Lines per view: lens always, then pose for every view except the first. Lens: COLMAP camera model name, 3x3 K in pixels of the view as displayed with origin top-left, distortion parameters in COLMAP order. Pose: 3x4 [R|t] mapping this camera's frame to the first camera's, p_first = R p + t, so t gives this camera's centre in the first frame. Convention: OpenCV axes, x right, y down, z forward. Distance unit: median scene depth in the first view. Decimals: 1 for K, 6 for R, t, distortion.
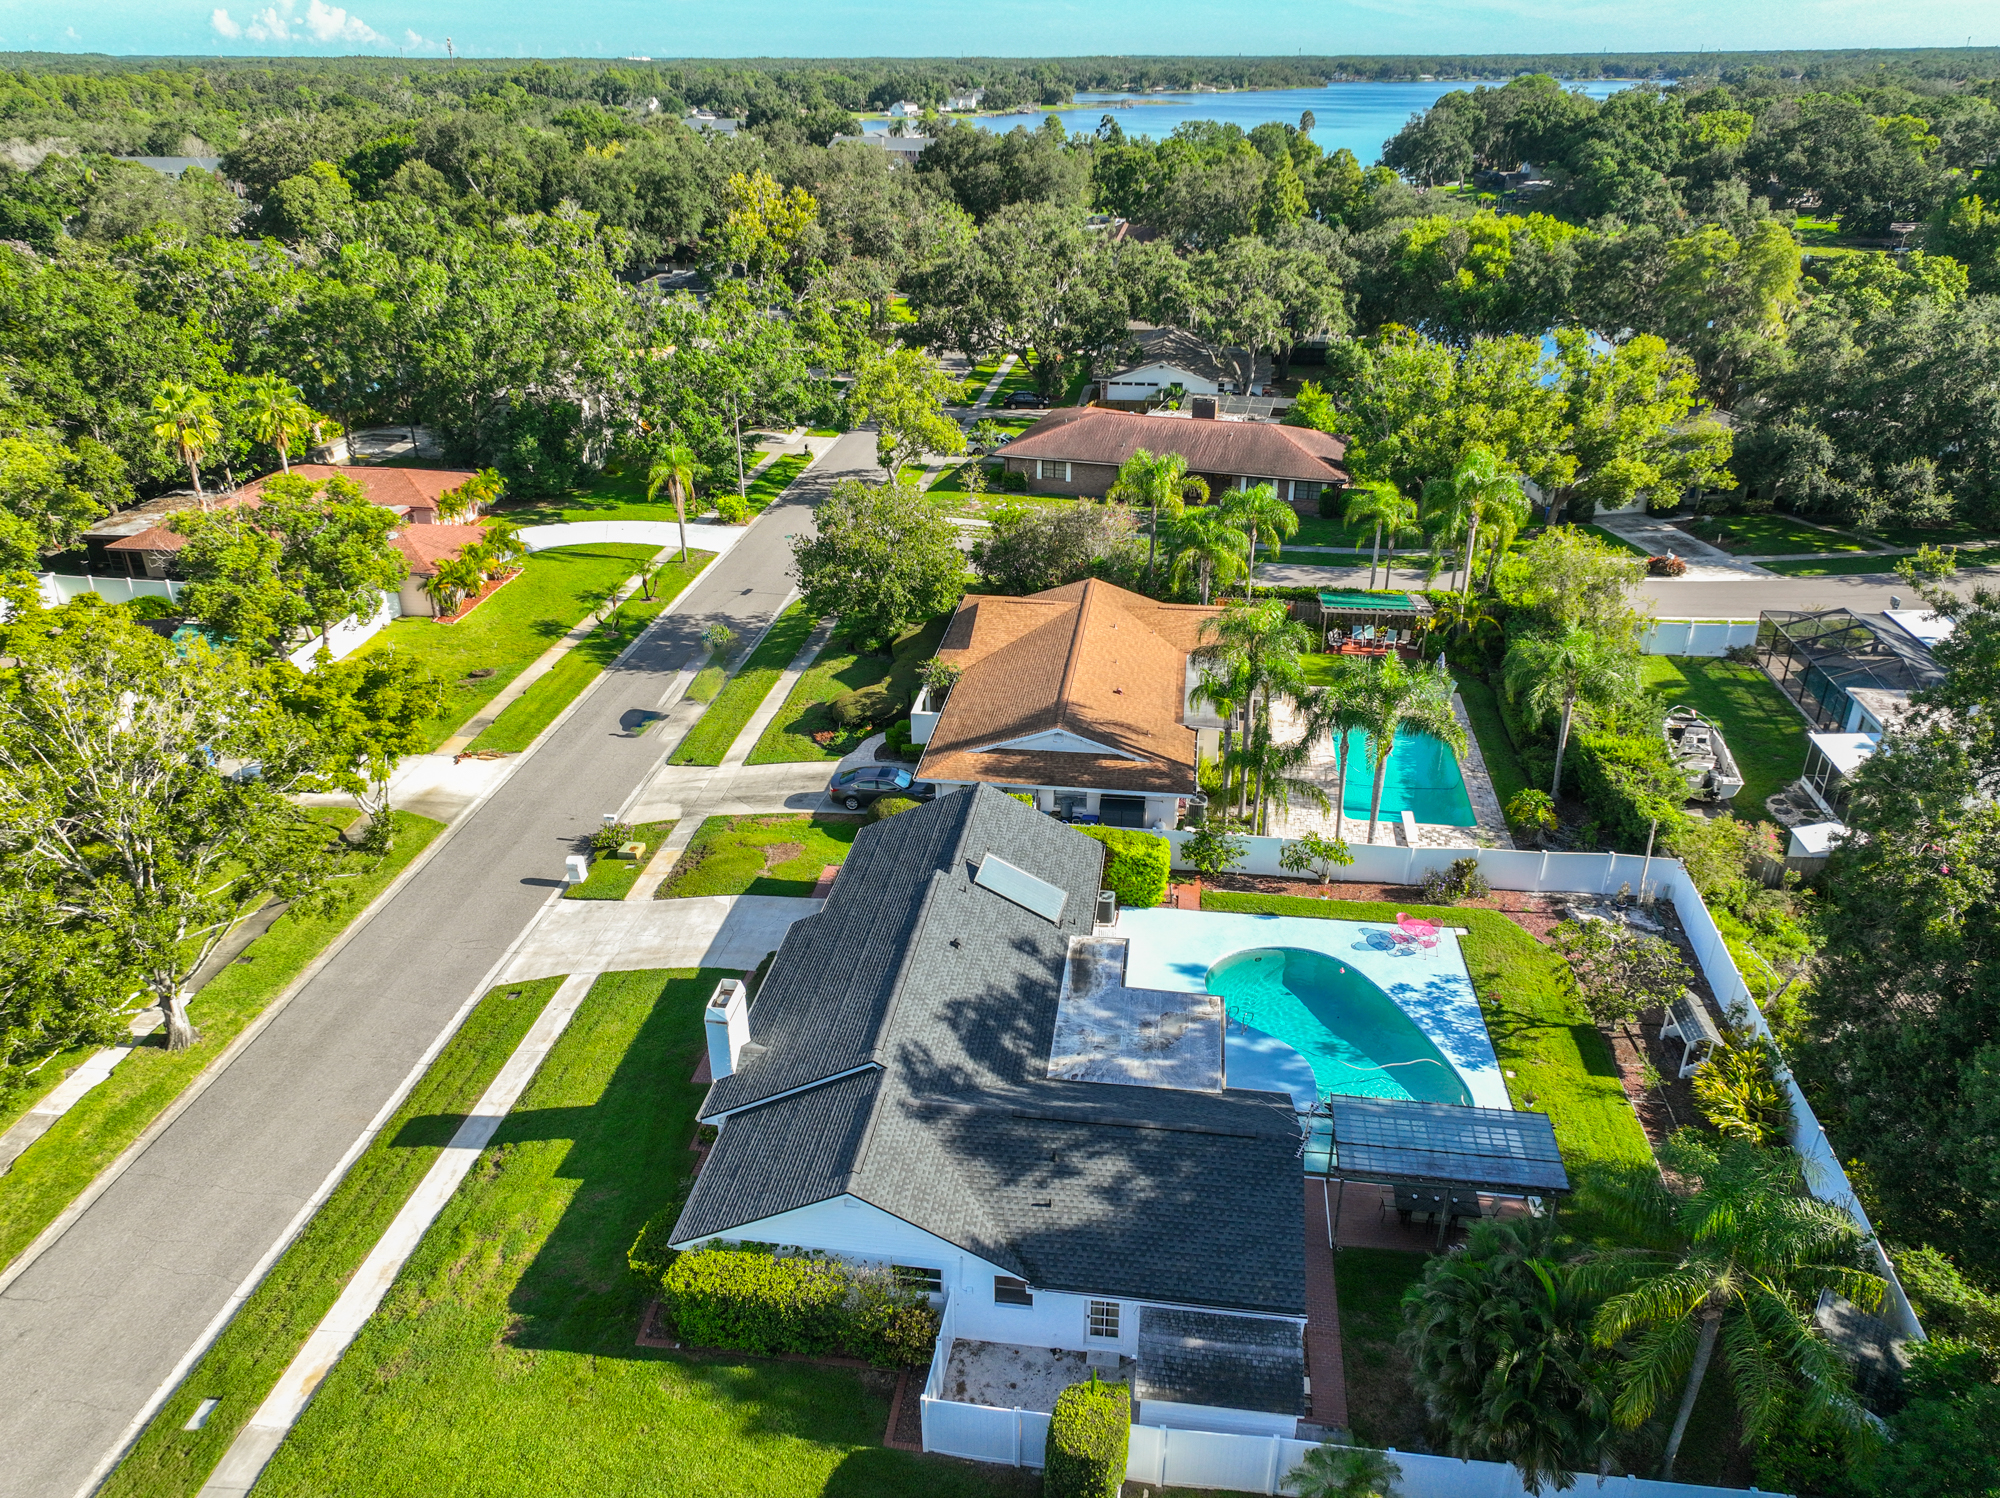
lens RADIAL K [[1396.4, 0, 1006.5], [0, 1396.4, 749.1], [0, 0, 1]] dist [0.000655, 0.016353]
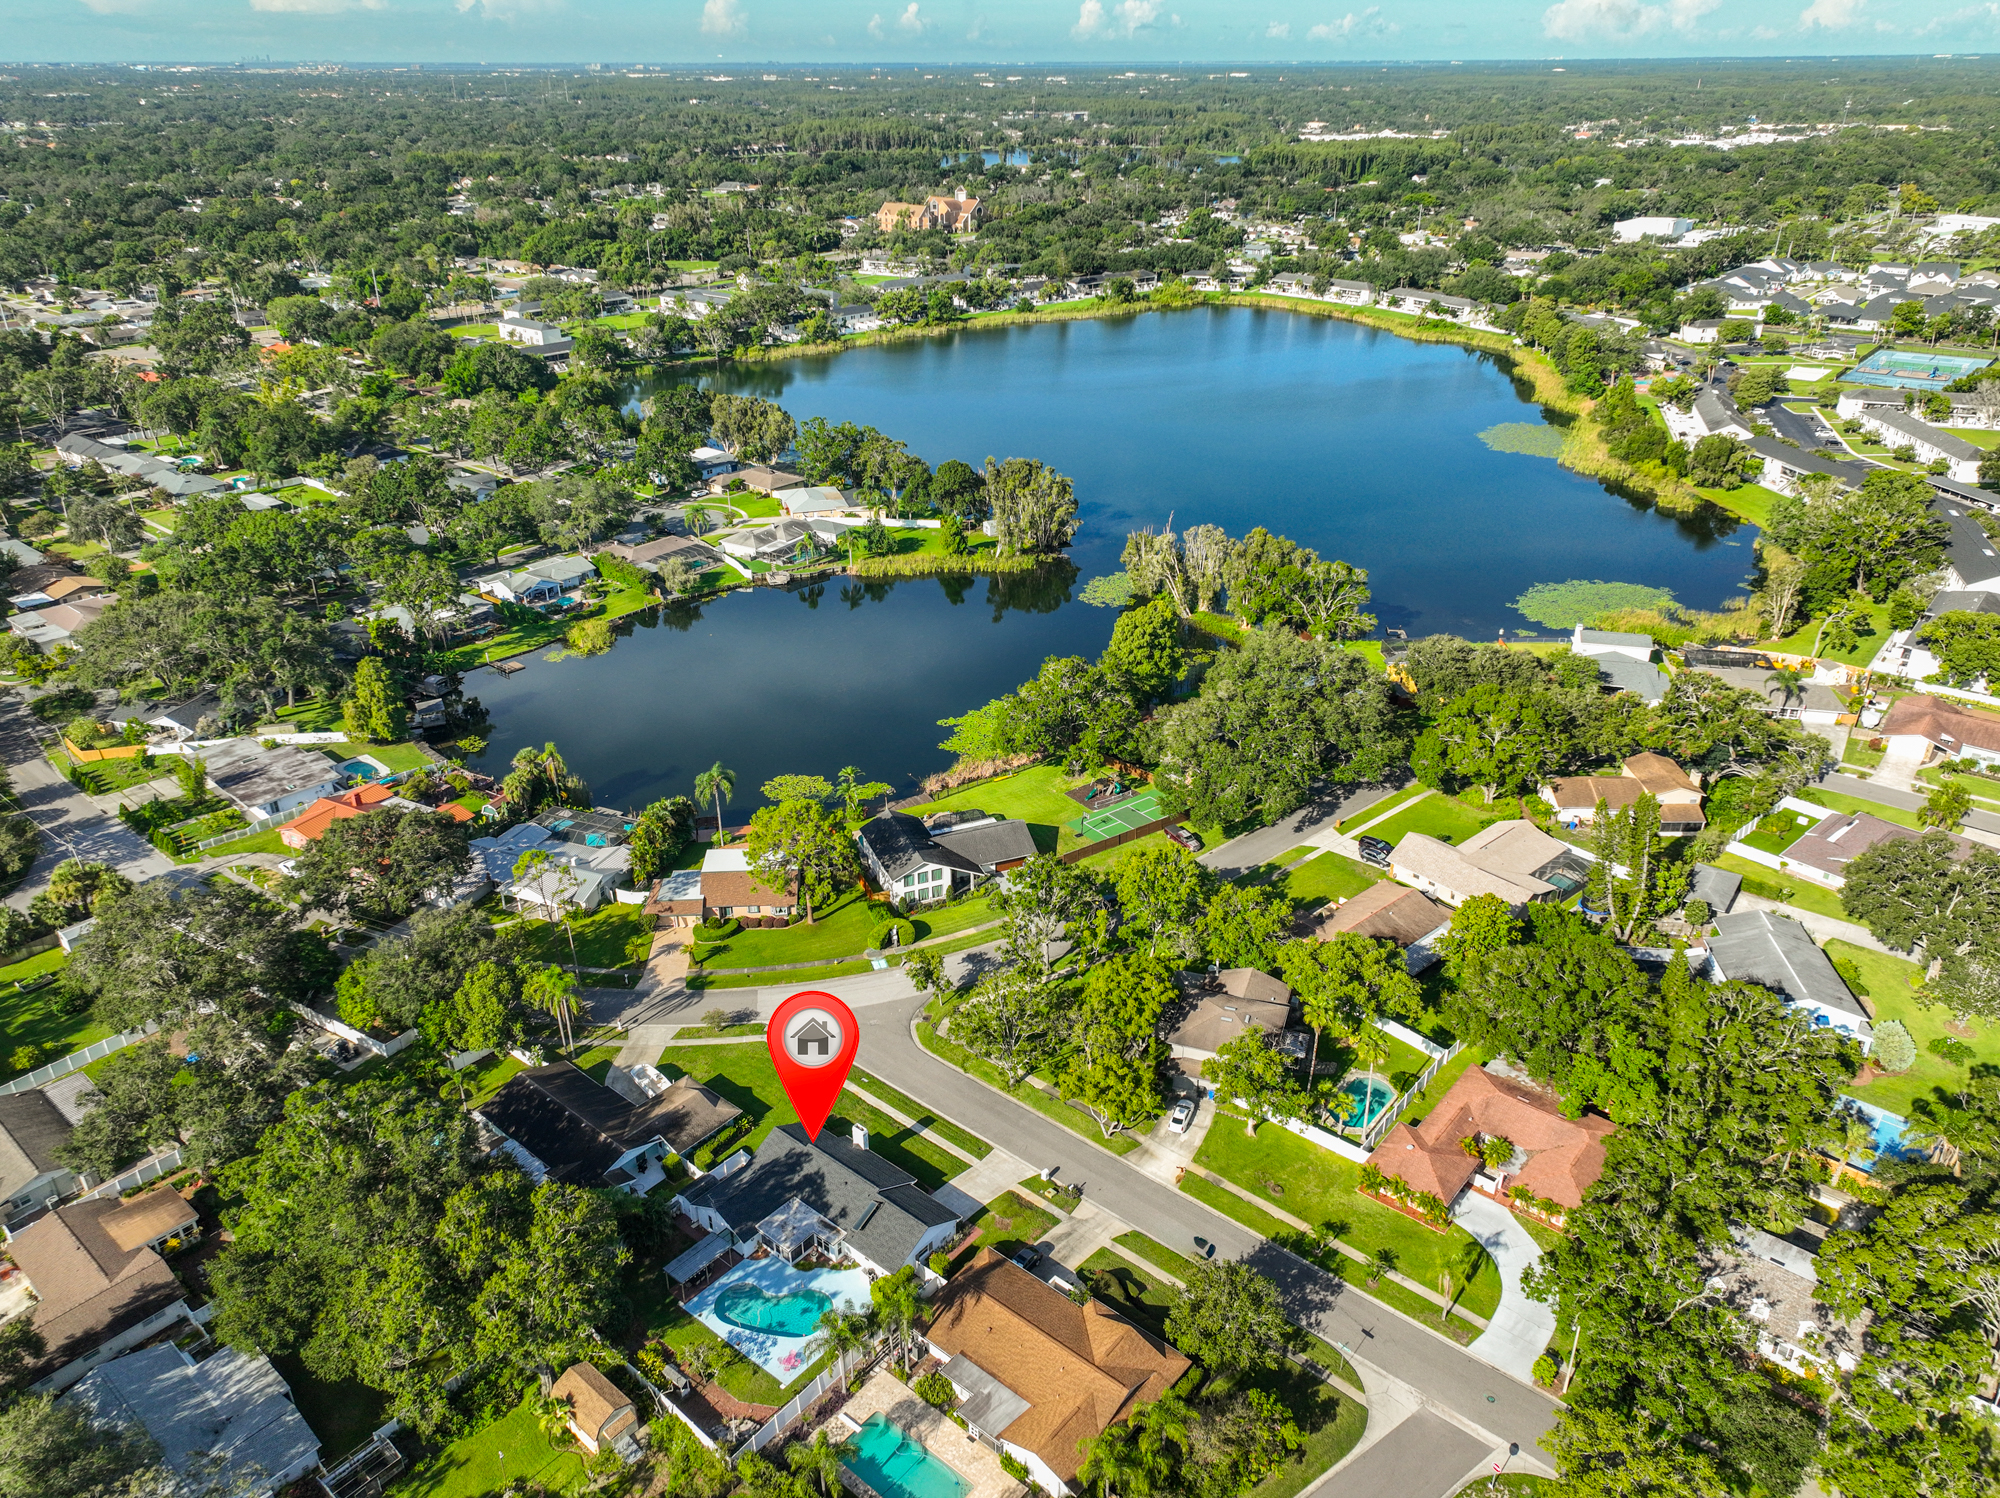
lens RADIAL K [[1396.4, 0, 1006.5], [0, 1396.4, 749.1], [0, 0, 1]] dist [0.000655, 0.016353]
pose [[-0.529856, 0.380097, -0.758142, 1.316285], [-0.374178, 0.697458, 0.611182, -1.920611], [0.761081, 0.607518, -0.227329, 1.031818]]
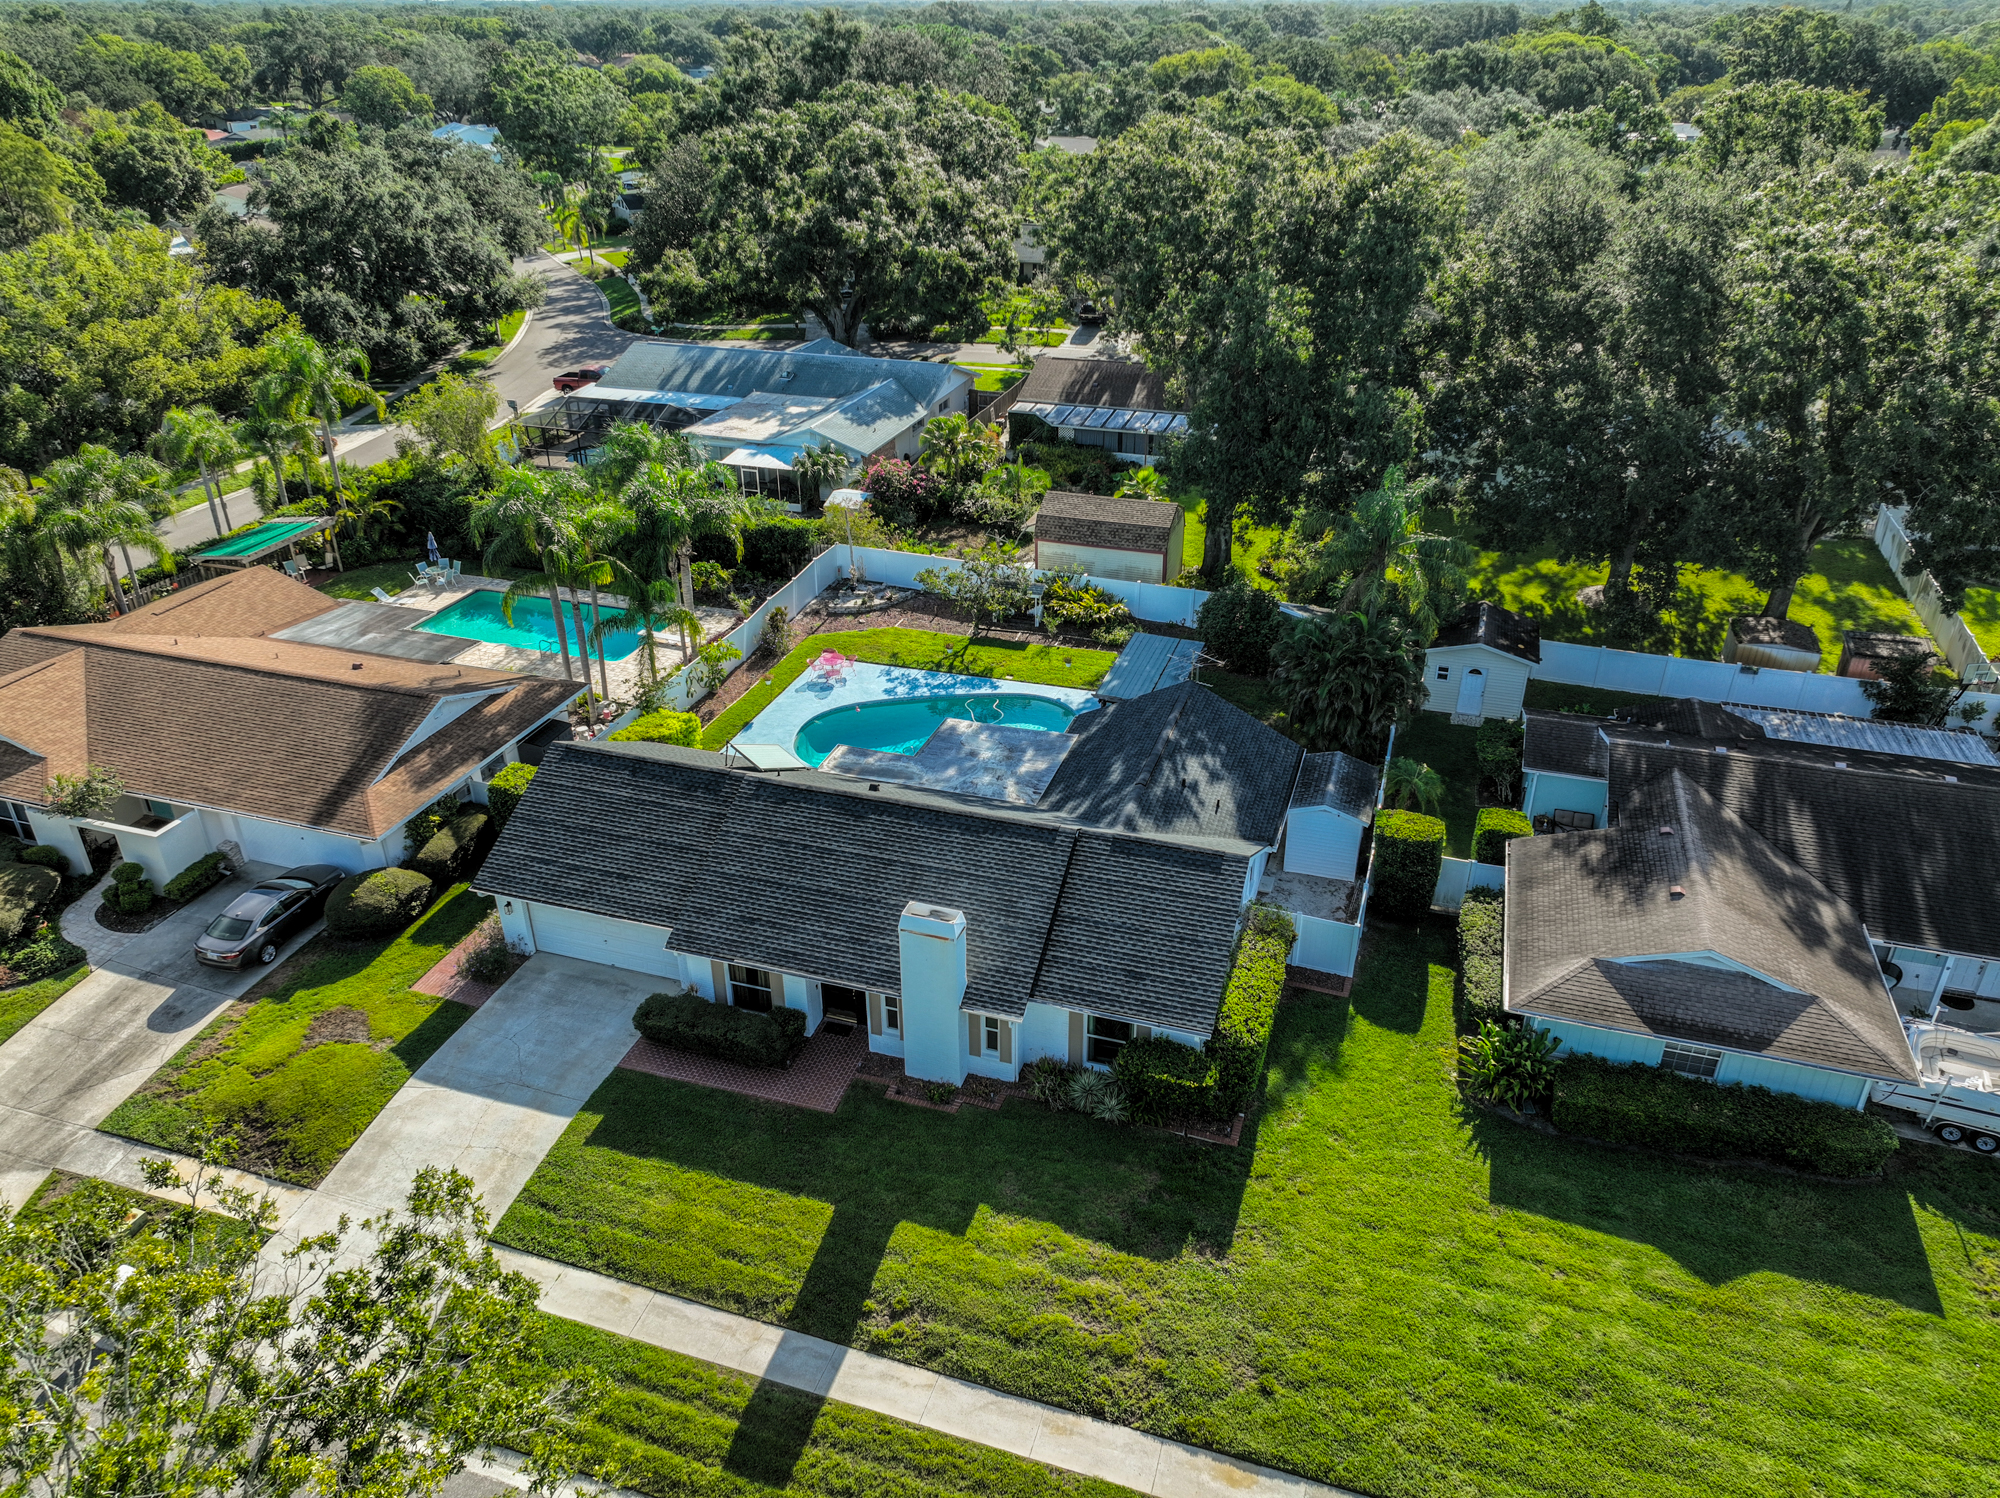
lens RADIAL K [[1396.4, 0, 1006.5], [0, 1396.4, 749.1], [0, 0, 1]] dist [0.000655, 0.016353]
pose [[0.180764, -0.461180, 0.868699, -0.608603], [0.437546, 0.828739, 0.348918, -0.126656], [-0.880839, 0.317024, 0.351594, 0.431234]]
